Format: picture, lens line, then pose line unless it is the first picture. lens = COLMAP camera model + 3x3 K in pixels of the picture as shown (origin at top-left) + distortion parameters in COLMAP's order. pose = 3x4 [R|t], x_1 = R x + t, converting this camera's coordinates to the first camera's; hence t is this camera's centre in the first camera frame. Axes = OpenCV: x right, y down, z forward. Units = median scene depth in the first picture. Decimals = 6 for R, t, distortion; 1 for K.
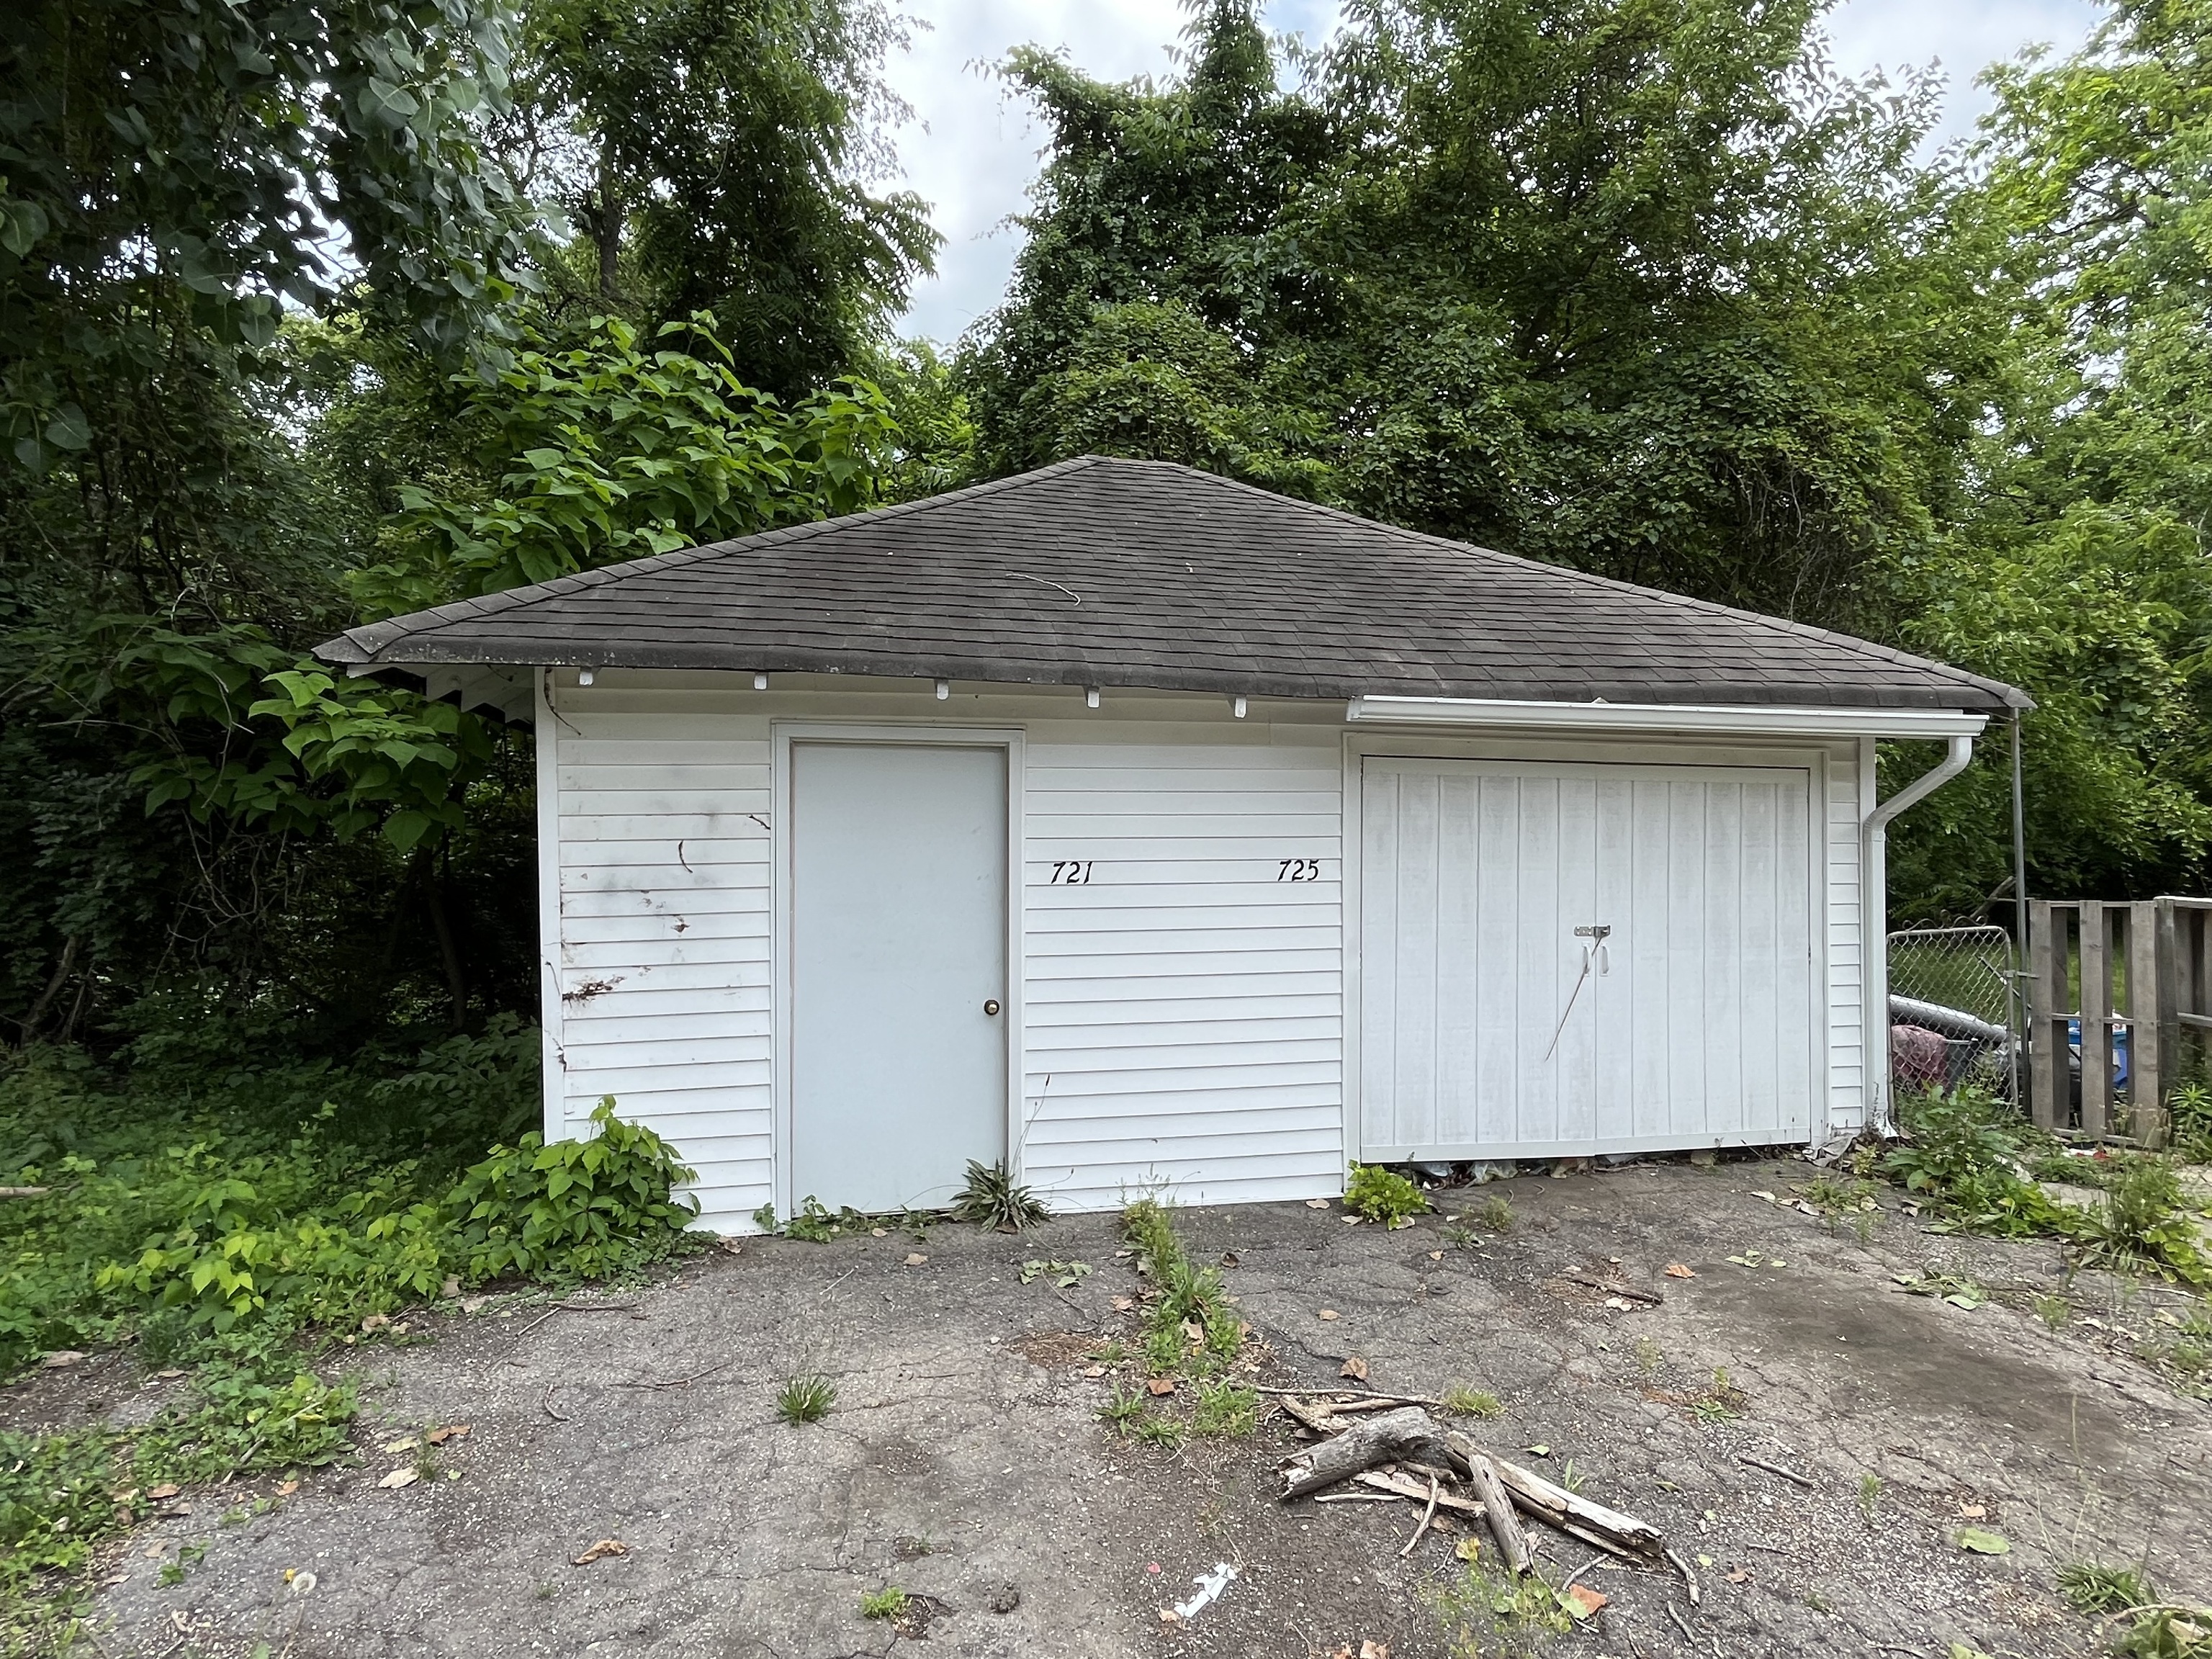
lens RADIAL K [[1179.2, 0, 1107.8], [0, 1179.2, 827.8], [0, 0, 1]] dist [0.001393, 0.000859]
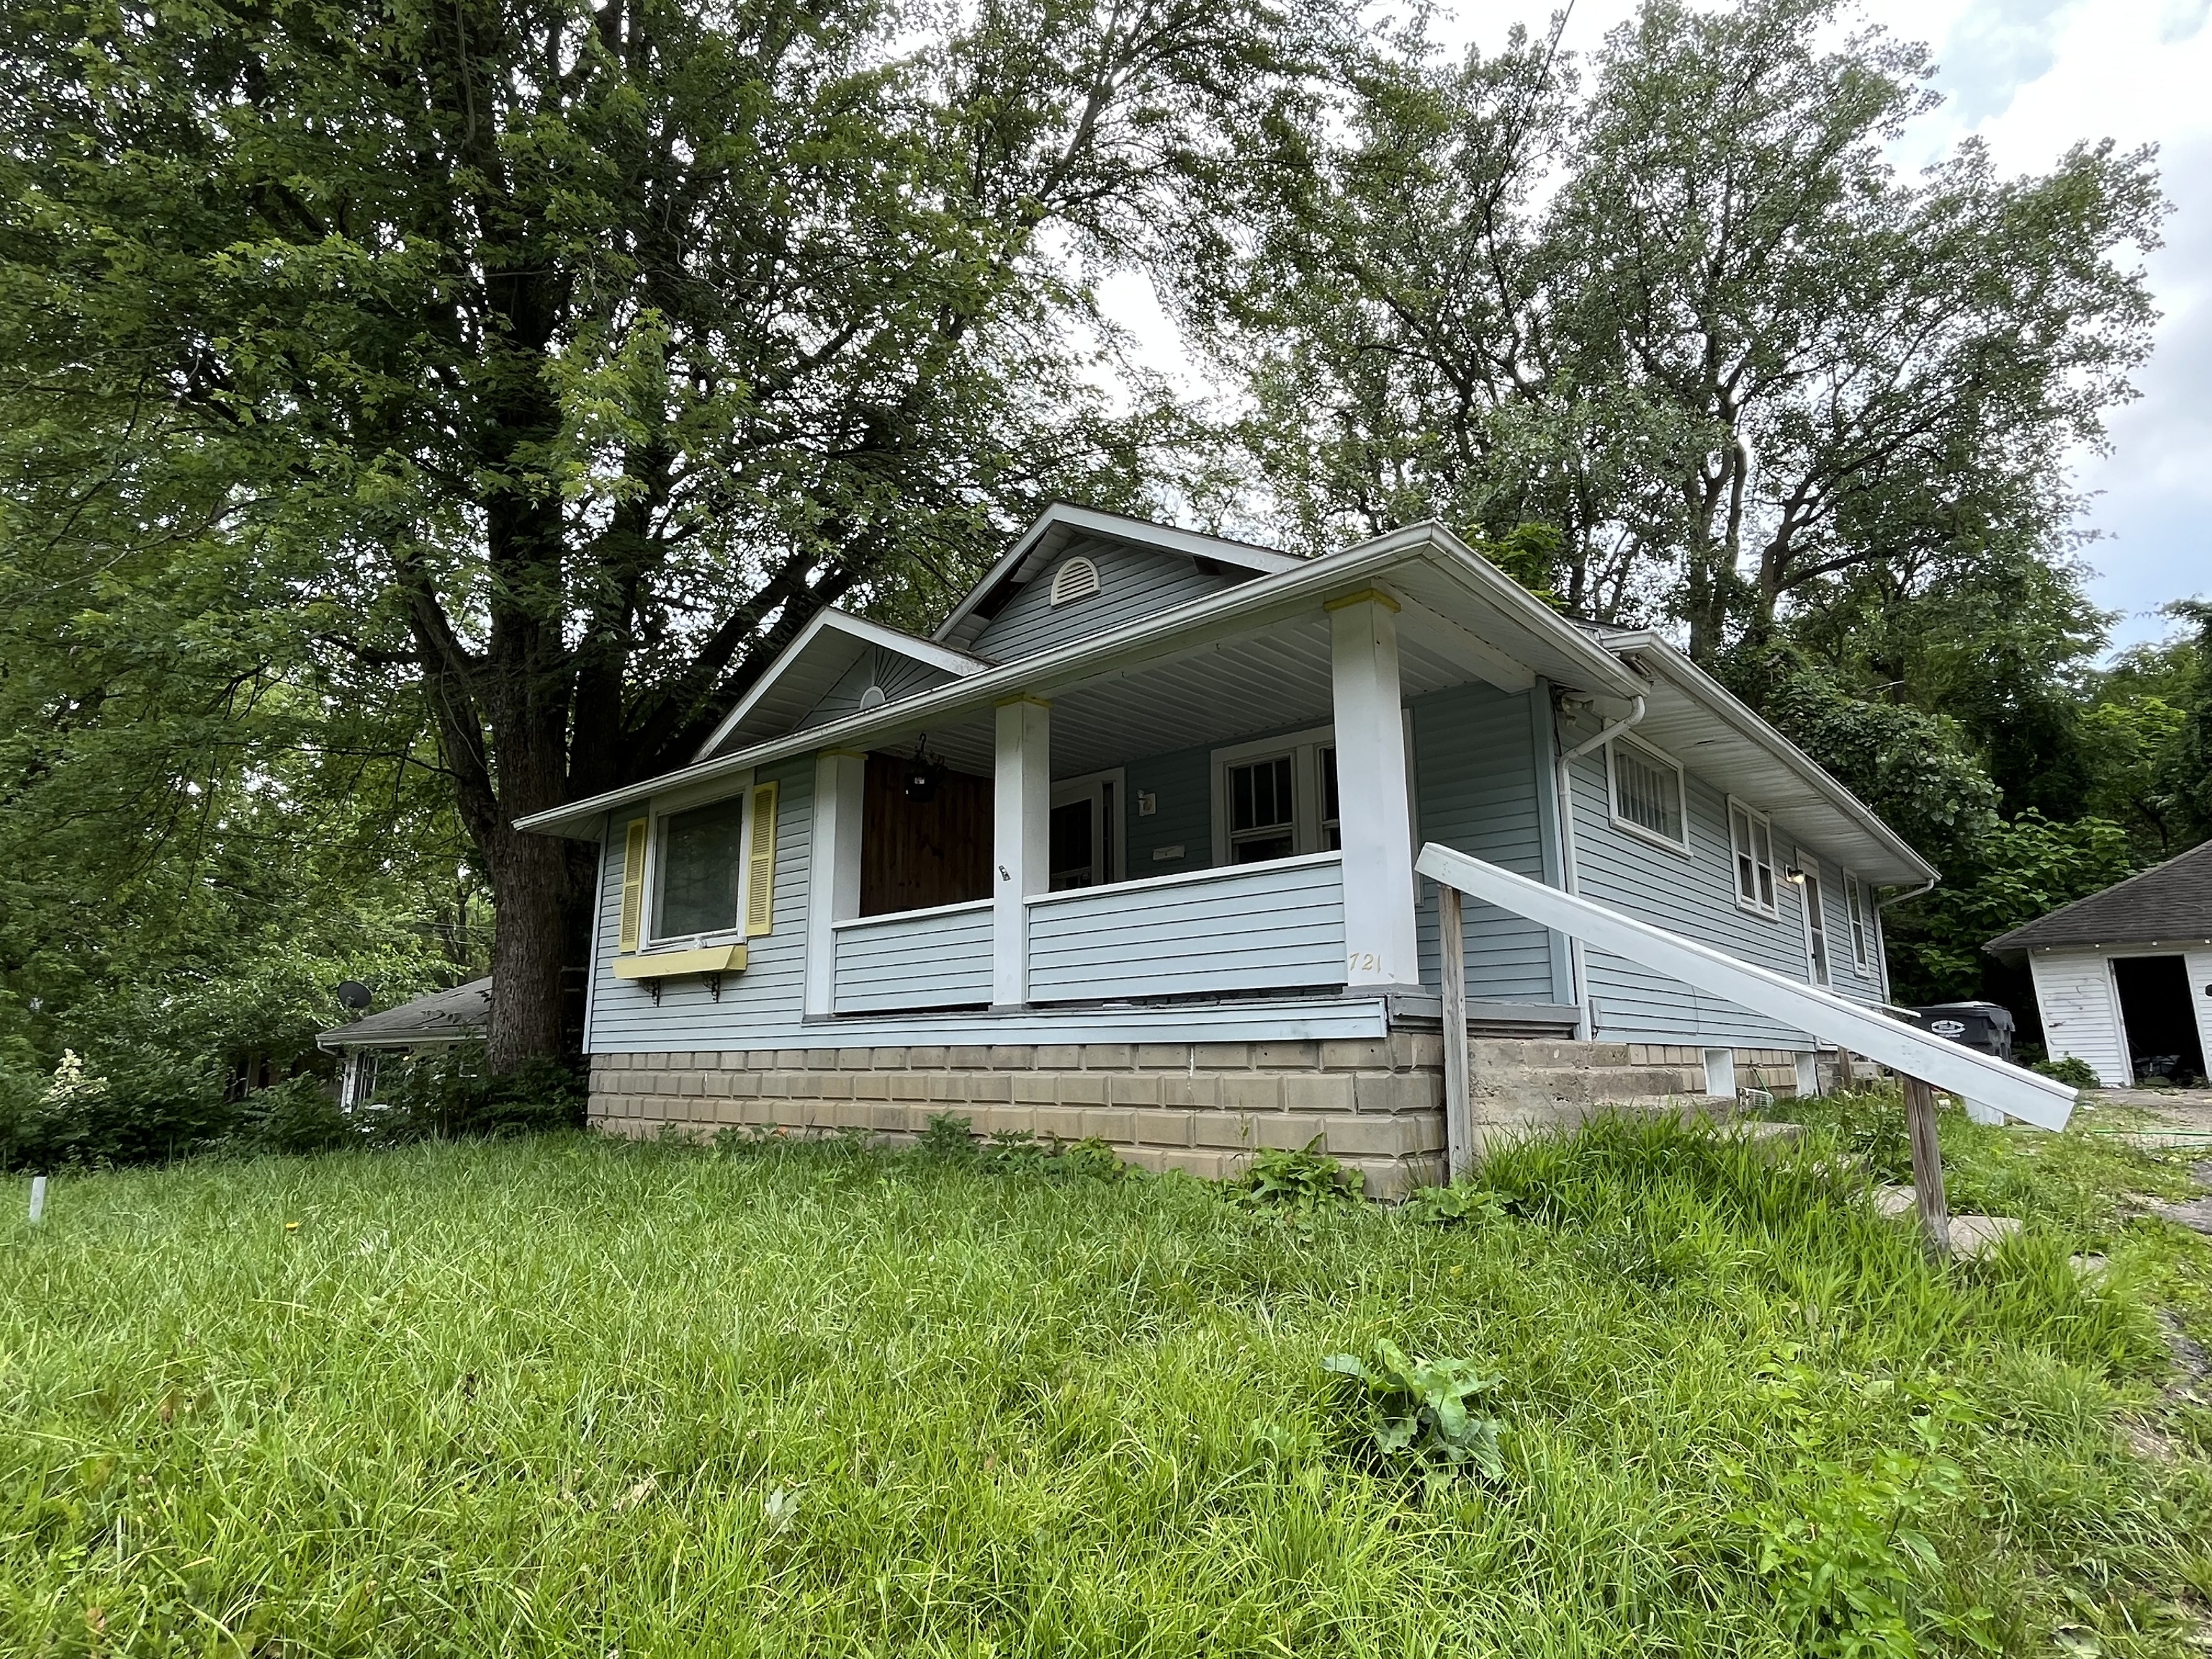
lens RADIAL K [[1179.2, 0, 1101.8], [0, 1179.2, 828.8], [0, 0, 1]] dist [0.001393, 0.000859]
pose [[0.599444, -0.157698, -0.784728, 0.723675], [0.011087, 0.981941, -0.188860, 0.165529], [0.800340, 0.104510, 0.590367, -3.336154]]
